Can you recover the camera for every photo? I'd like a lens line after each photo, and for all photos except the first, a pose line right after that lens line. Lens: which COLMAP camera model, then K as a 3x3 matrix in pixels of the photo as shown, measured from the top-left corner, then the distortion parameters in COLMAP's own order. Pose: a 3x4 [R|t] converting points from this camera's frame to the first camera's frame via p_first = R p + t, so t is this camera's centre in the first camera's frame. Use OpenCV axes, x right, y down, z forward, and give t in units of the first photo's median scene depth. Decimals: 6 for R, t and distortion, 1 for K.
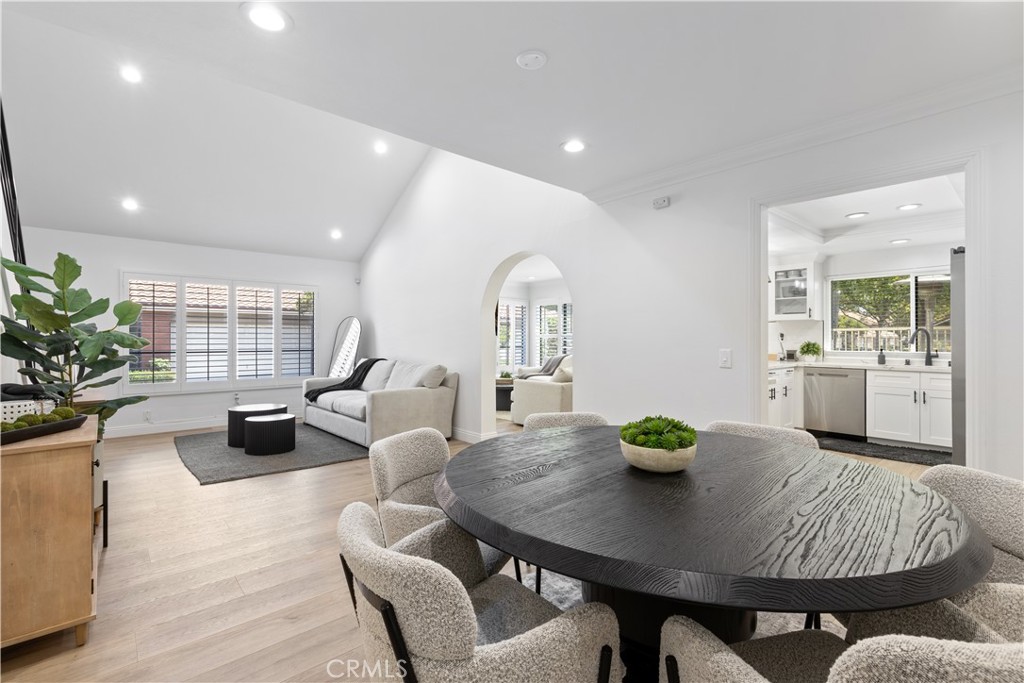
lens RADIAL K [[469.5, 0, 512.0], [0, 469.5, 341.5], [0, 0, 1]] dist [0.013198, -0.000235]
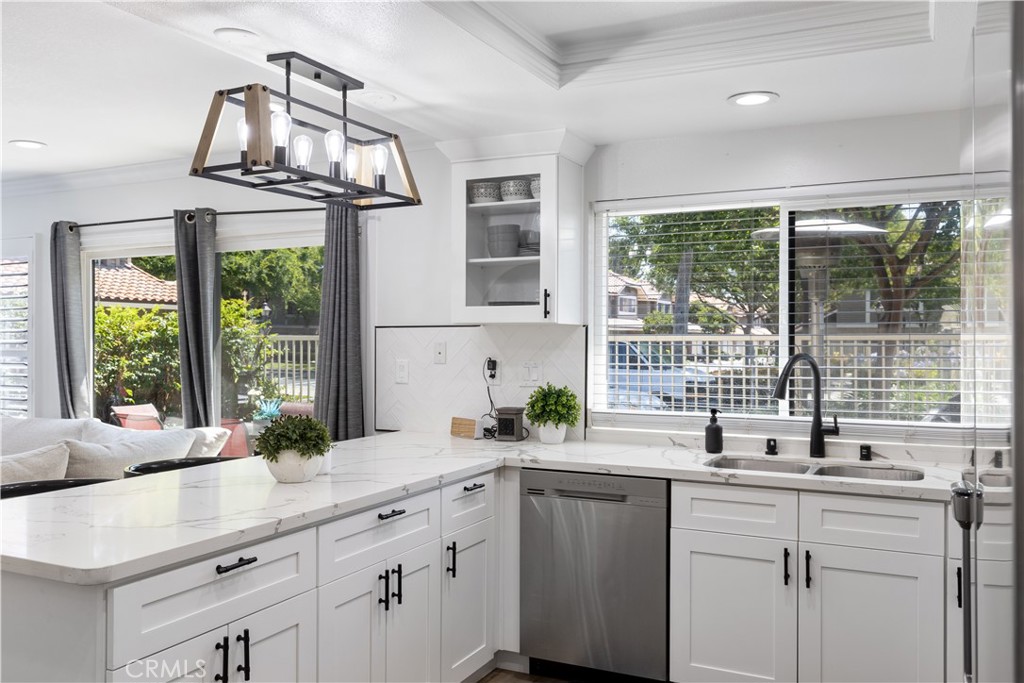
lens RADIAL K [[872.9, 0, 512.0], [0, 872.9, 341.5], [0, 0, 1]] dist [0.030357, 0.005915]
pose [[0.925066, 0.001309, 0.379805, 0.367467], [-0.001710, 0.999998, 0.000720, -0.033516], [-0.379803, -0.001316, 0.925066, 0.422634]]
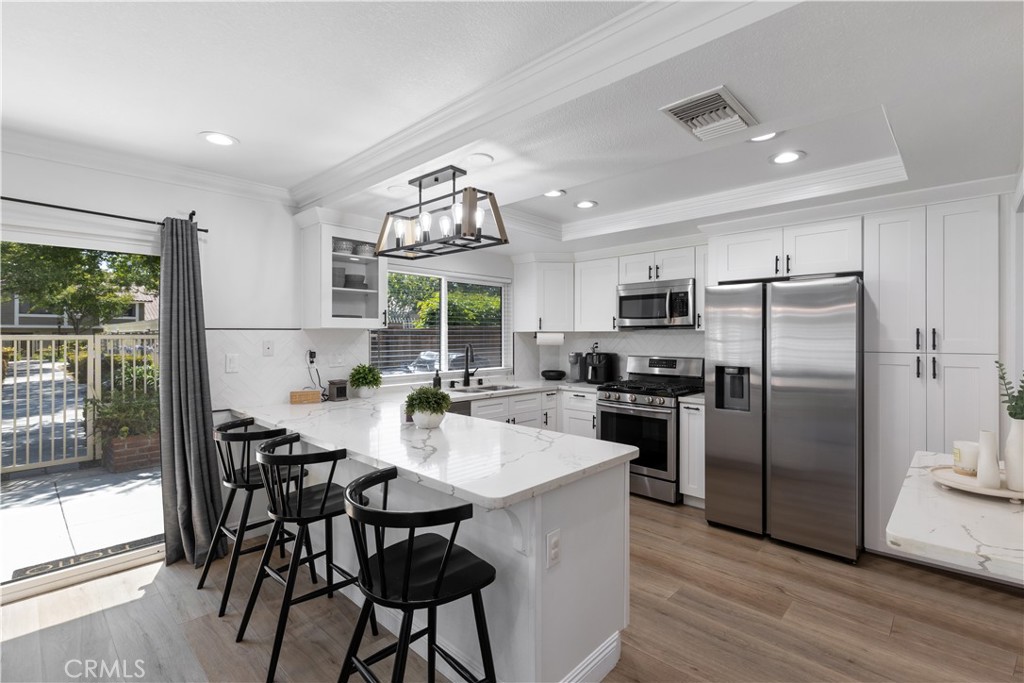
lens RADIAL K [[469.5, 0, 512.0], [0, 469.5, 341.5], [0, 0, 1]] dist [0.013198, -0.000235]
pose [[-0.069569, -0.011080, 0.997516, 0.010800], [0.004741, 0.999923, 0.011438, -0.036102], [-0.997566, 0.005525, -0.069511, 0.879909]]
